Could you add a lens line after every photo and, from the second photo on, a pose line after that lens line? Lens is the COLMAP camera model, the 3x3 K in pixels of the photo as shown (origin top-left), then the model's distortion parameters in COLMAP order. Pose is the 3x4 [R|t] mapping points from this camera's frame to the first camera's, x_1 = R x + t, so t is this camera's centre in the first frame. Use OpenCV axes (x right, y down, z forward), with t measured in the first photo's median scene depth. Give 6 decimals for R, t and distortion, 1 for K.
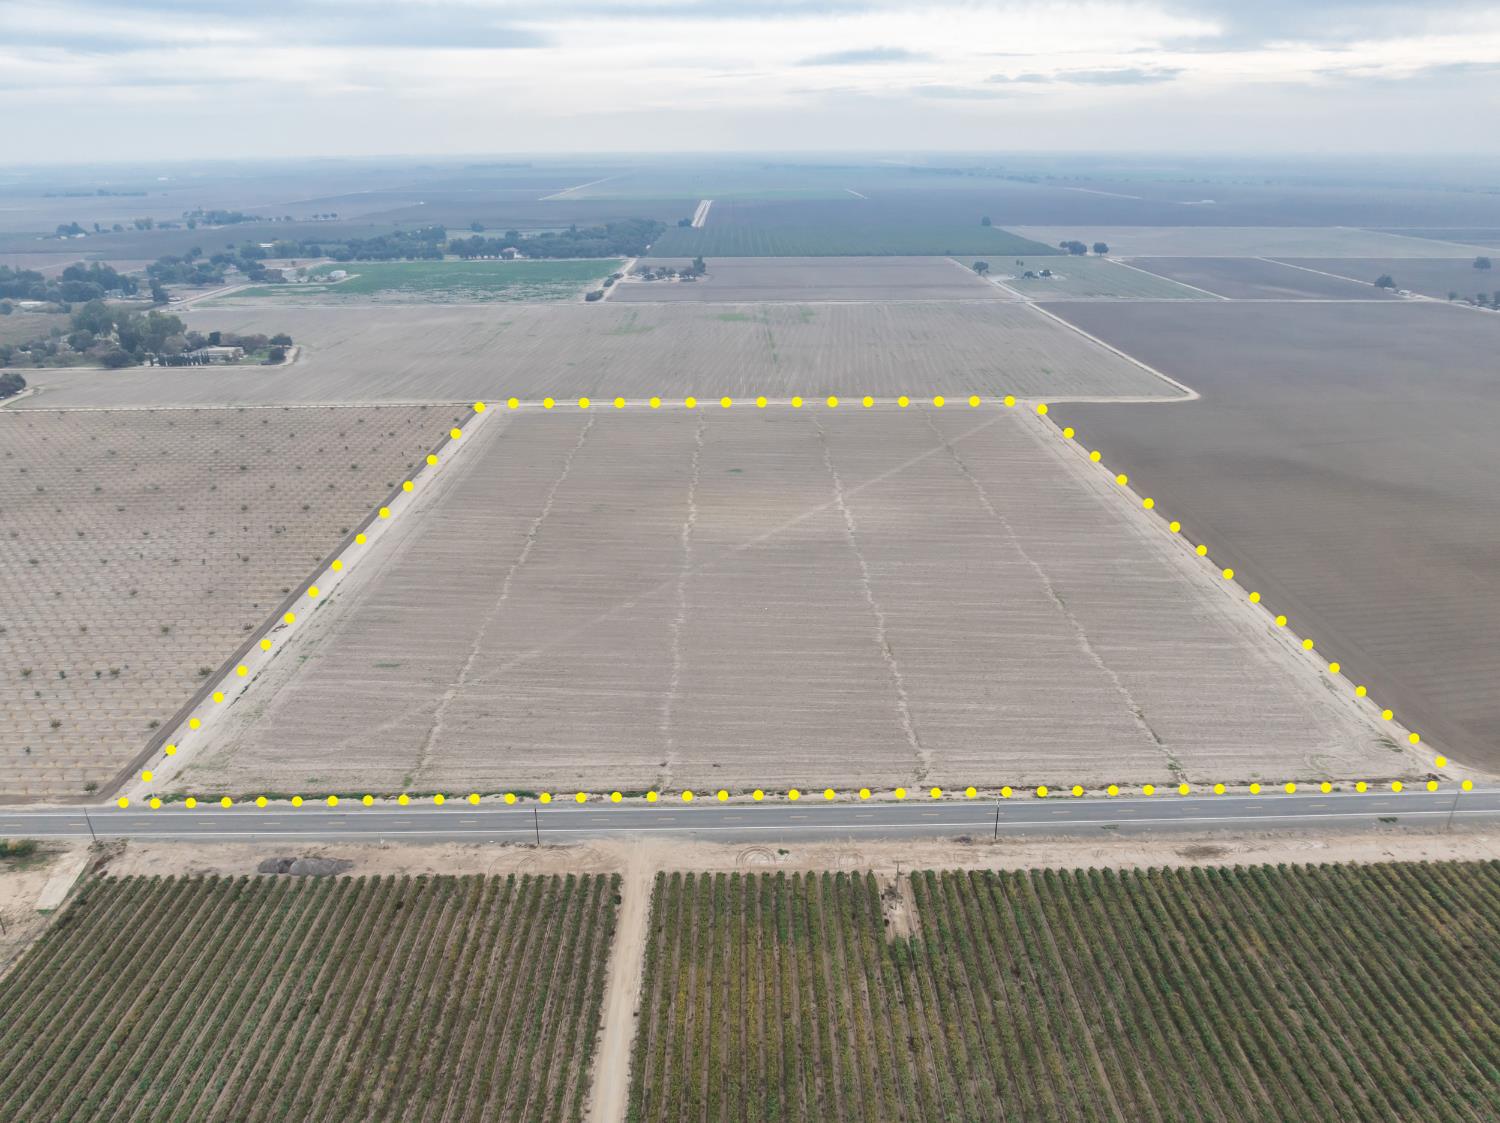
lens RADIAL K [[1052.1, 0, 752.2], [0, 1052.1, 564.4], [0, 0, 1]] dist [-0.037219, 0.006312]
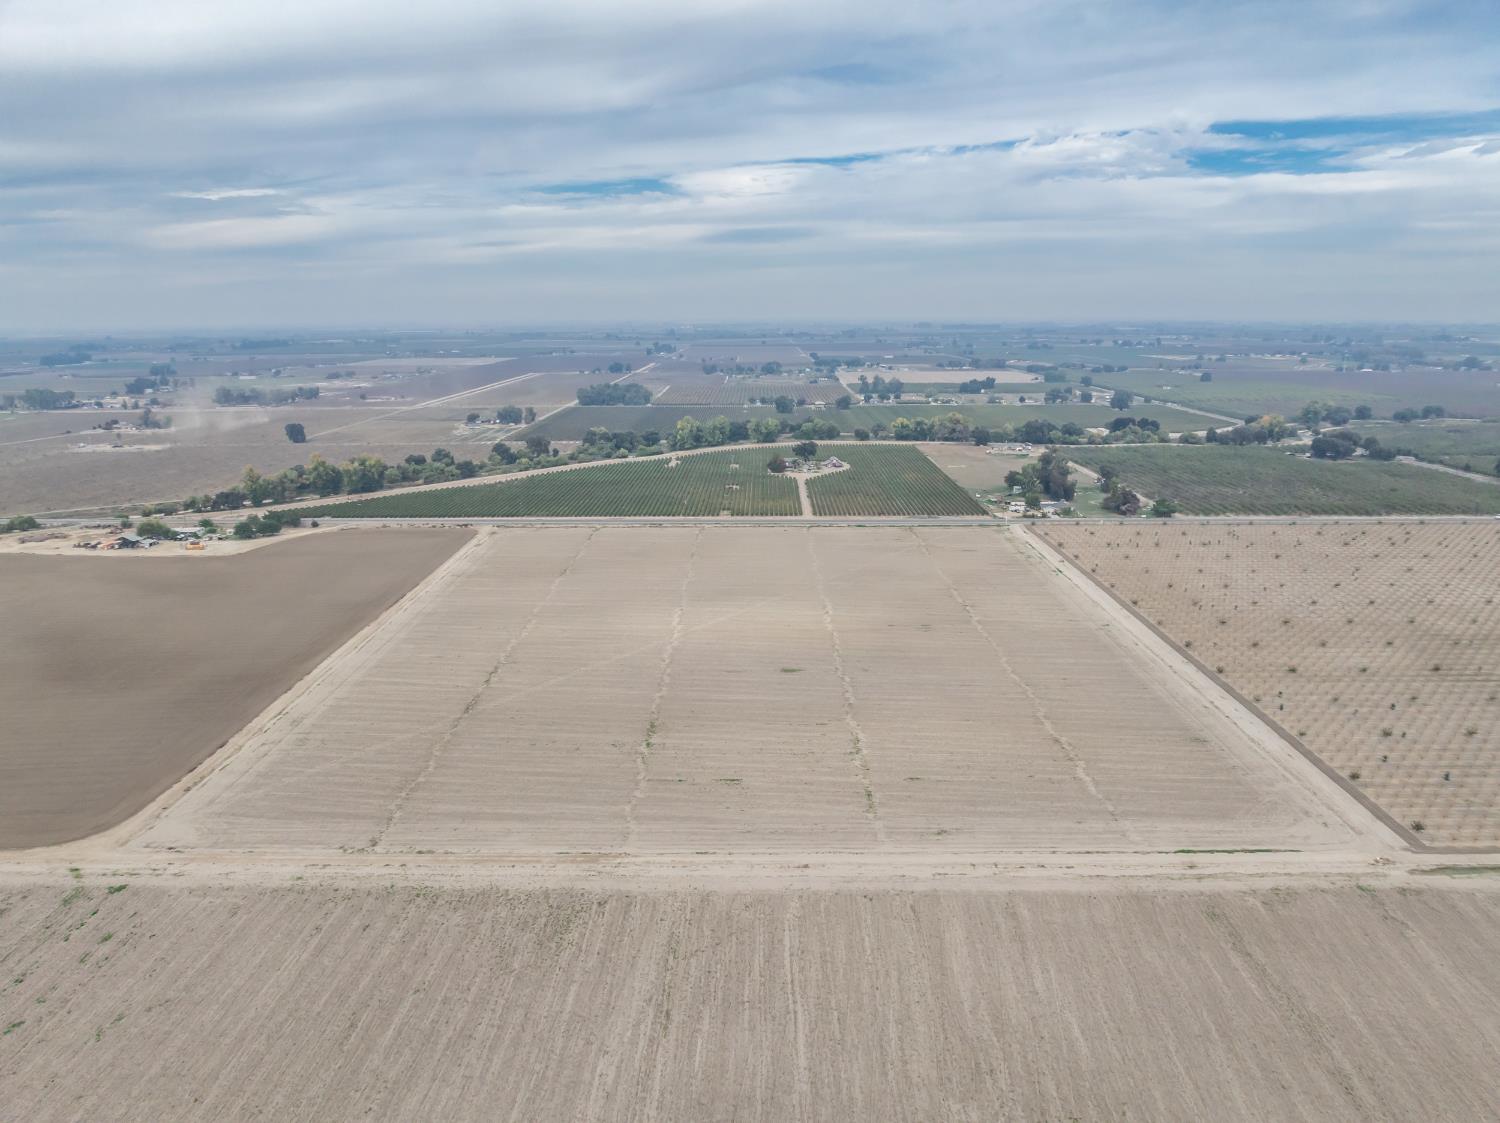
lens RADIAL K [[1052.1, 0, 752.2], [0, 1052.1, 564.4], [0, 0, 1]] dist [-0.037219, 0.006312]
pose [[-0.999777, 0.004661, 0.020602, -0.005955], [0.015765, 0.813806, 0.580923, -0.823669], [-0.014058, 0.581118, -0.813698, 2.164093]]
